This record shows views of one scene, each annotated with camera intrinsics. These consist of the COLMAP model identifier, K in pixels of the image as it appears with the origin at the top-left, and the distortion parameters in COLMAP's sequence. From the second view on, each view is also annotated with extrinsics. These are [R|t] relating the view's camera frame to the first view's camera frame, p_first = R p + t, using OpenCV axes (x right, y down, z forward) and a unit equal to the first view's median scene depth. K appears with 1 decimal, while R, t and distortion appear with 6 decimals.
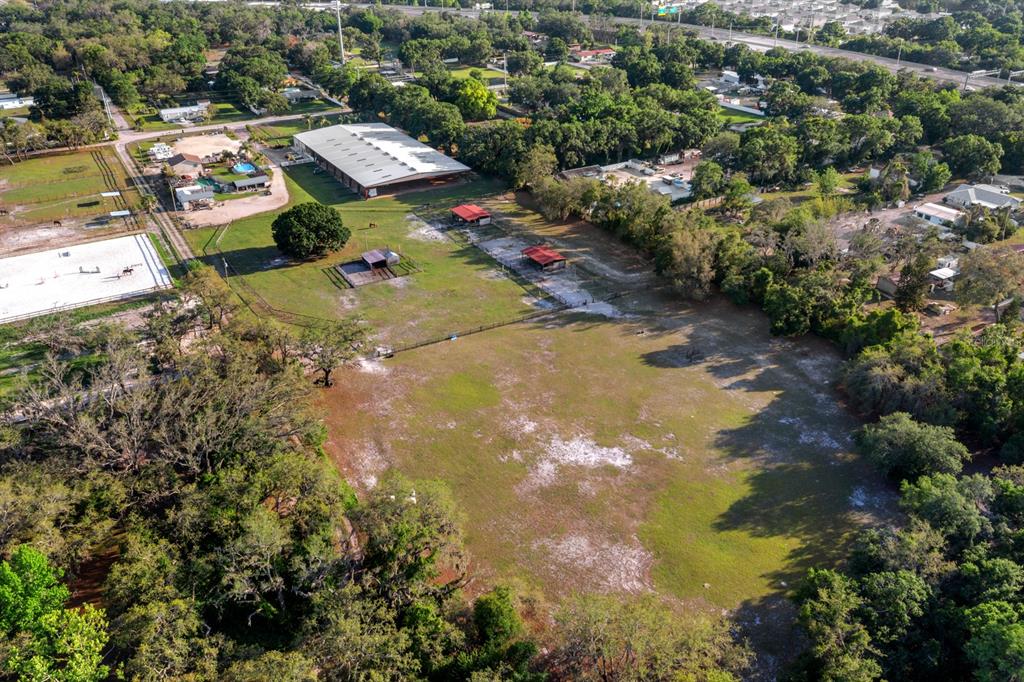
lens RADIAL K [[820.3, 0, 514.6], [0, 820.3, 340.4], [0, 0, 1]] dist [-0.018476, 0.012726]
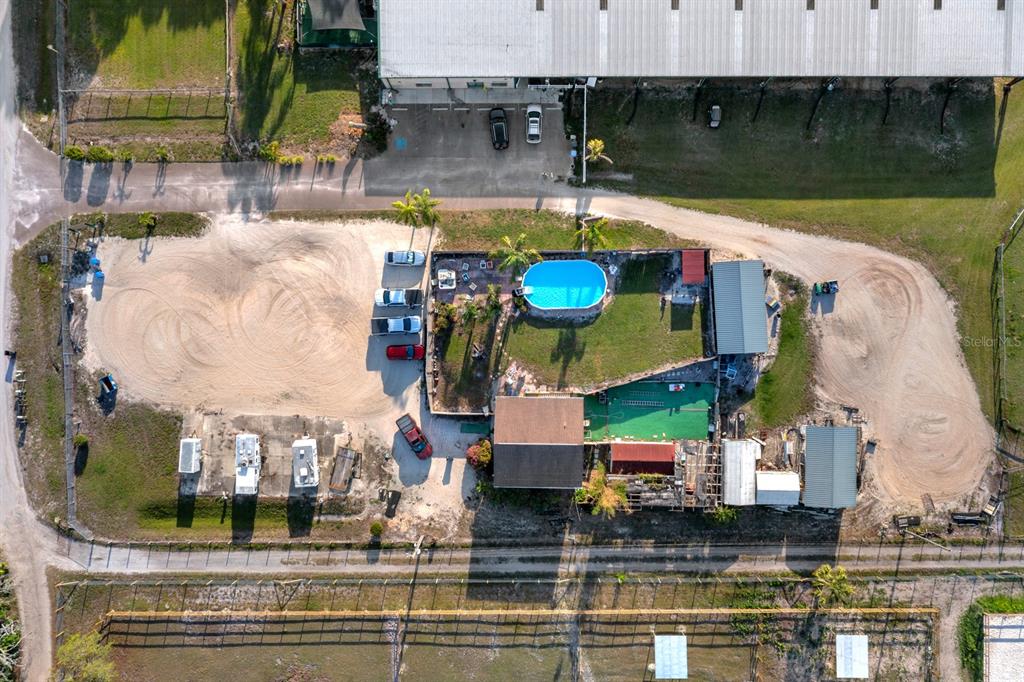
lens RADIAL K [[820.3, 0, 512.5], [0, 820.3, 341.9], [0, 0, 1]] dist [-0.018476, 0.012726]
pose [[0.502499, -0.864427, 0.016125, -0.450276], [0.412359, 0.256017, 0.874309, -0.635654], [-0.759904, -0.432690, 0.485102, 1.024405]]
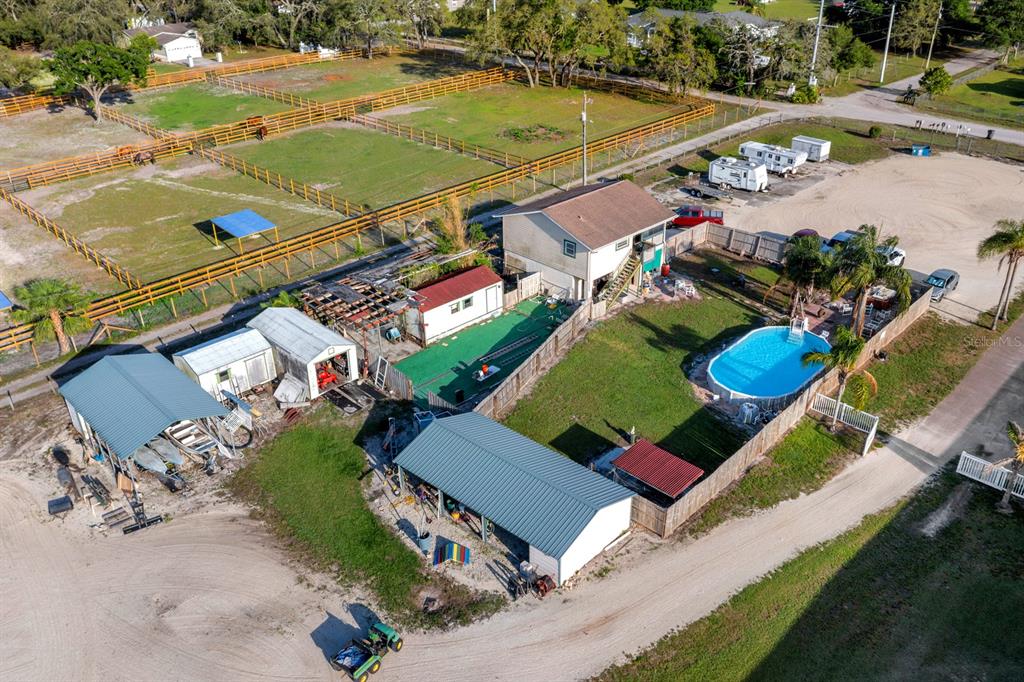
lens RADIAL K [[820.3, 0, 514.7], [0, 820.3, 342.6], [0, 0, 1]] dist [-0.018476, 0.012726]
pose [[0.261201, 0.472243, -0.841879, -0.233770], [-0.442709, 0.833629, 0.330260, -0.306426], [0.857778, 0.286443, 0.426810, 1.064344]]
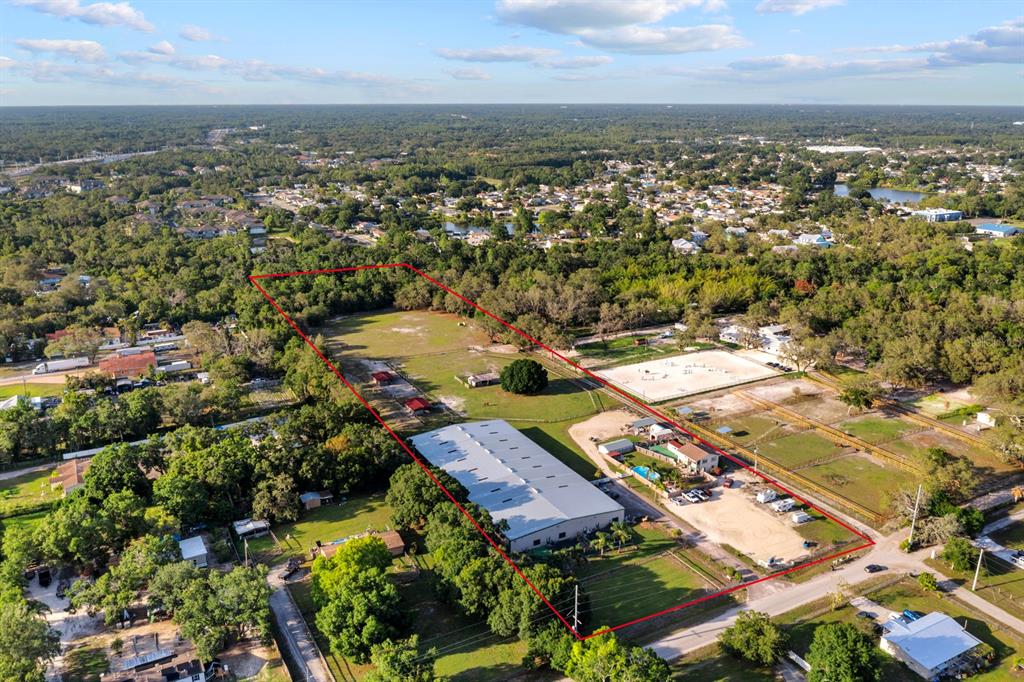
lens RADIAL K [[820.3, 0, 515.2], [0, 820.3, 334.6], [0, 0, 1]] dist [-0.018476, 0.012726]
pose [[-0.999480, -0.001722, 0.032185, -0.257918], [0.021225, 0.716333, 0.697435, -1.197476], [-0.024256, 0.697756, -0.715925, 1.911699]]
